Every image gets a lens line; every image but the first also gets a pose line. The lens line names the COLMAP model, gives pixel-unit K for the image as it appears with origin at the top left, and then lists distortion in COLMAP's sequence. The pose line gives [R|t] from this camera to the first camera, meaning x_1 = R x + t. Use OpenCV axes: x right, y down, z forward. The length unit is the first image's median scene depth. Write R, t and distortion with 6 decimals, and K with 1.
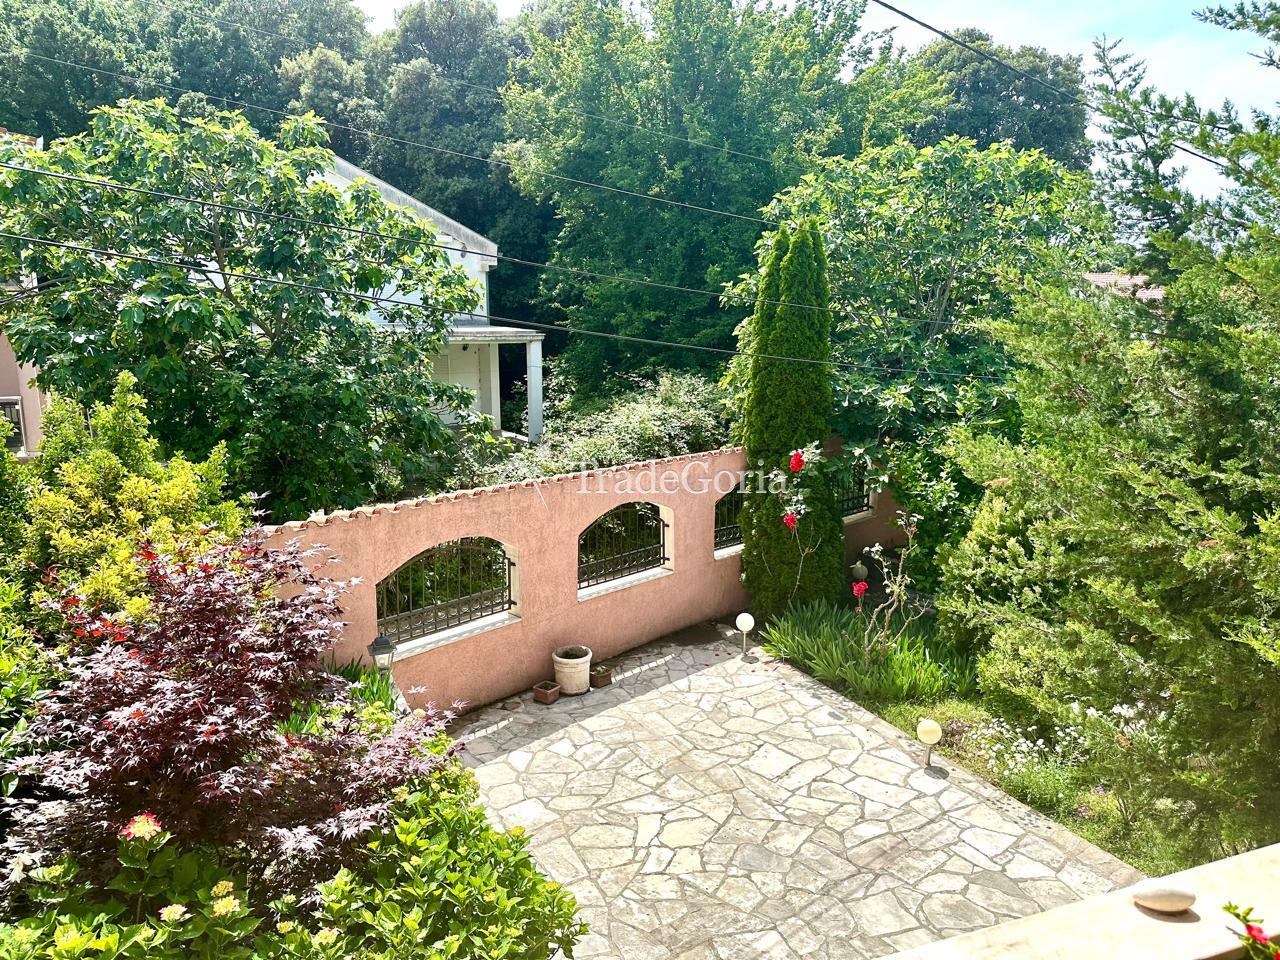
lens RADIAL K [[1021.1, 0, 662.0], [0, 1021.1, 337.5], [0, 0, 1]] dist [0.136421, -0.217705]
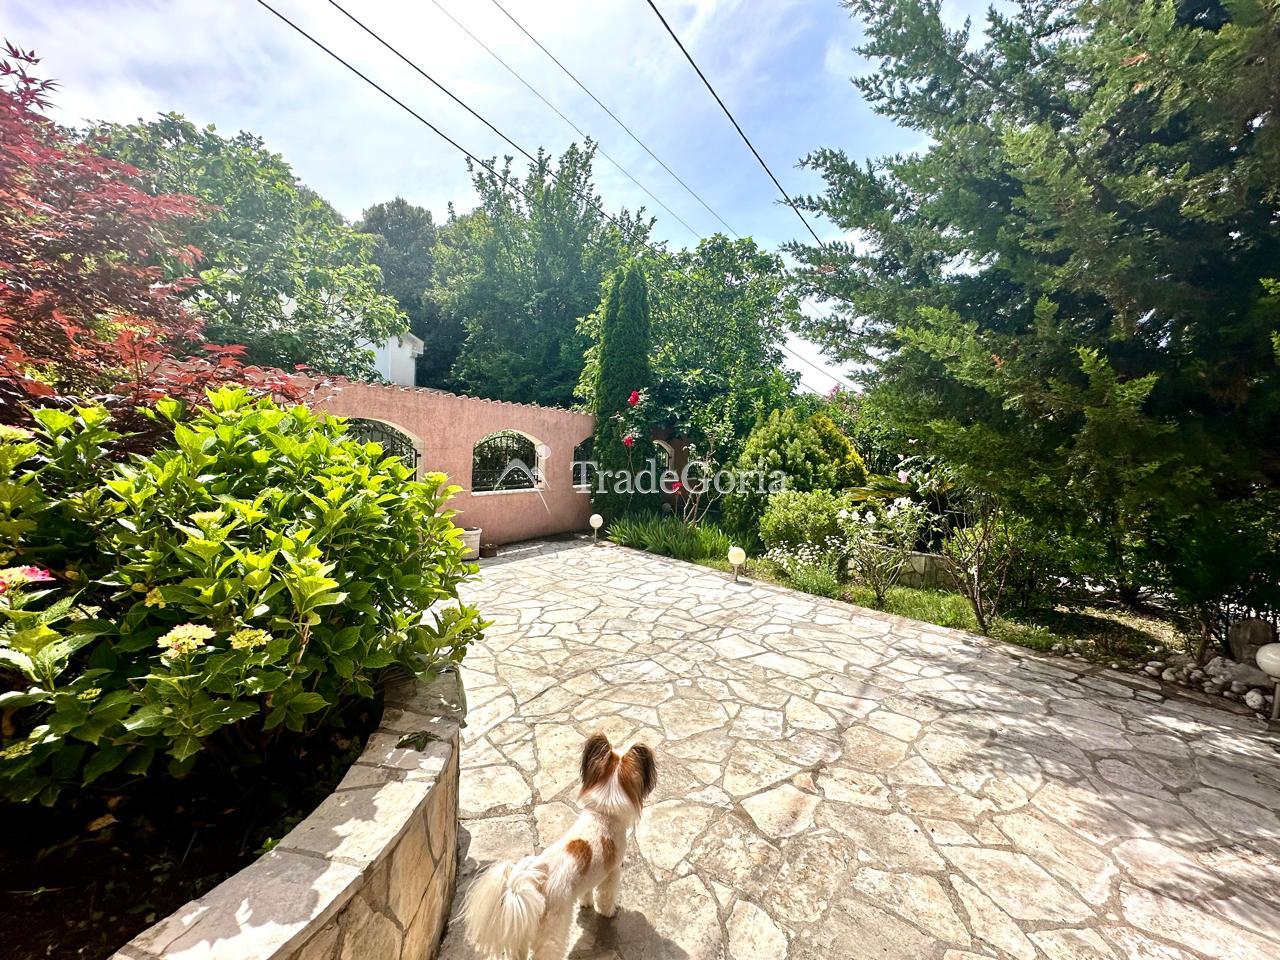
lens RADIAL K [[492.9, 0, 637.2], [0, 492.9, 484.0], [0, 0, 1]] dist [-0.000243, -0.000093]
pose [[0.972589, 0.019222, 0.231736, -0.022646], [0.011749, 0.991243, -0.131529, 0.329952], [-0.232235, 0.130646, 0.963846, 0.345410]]
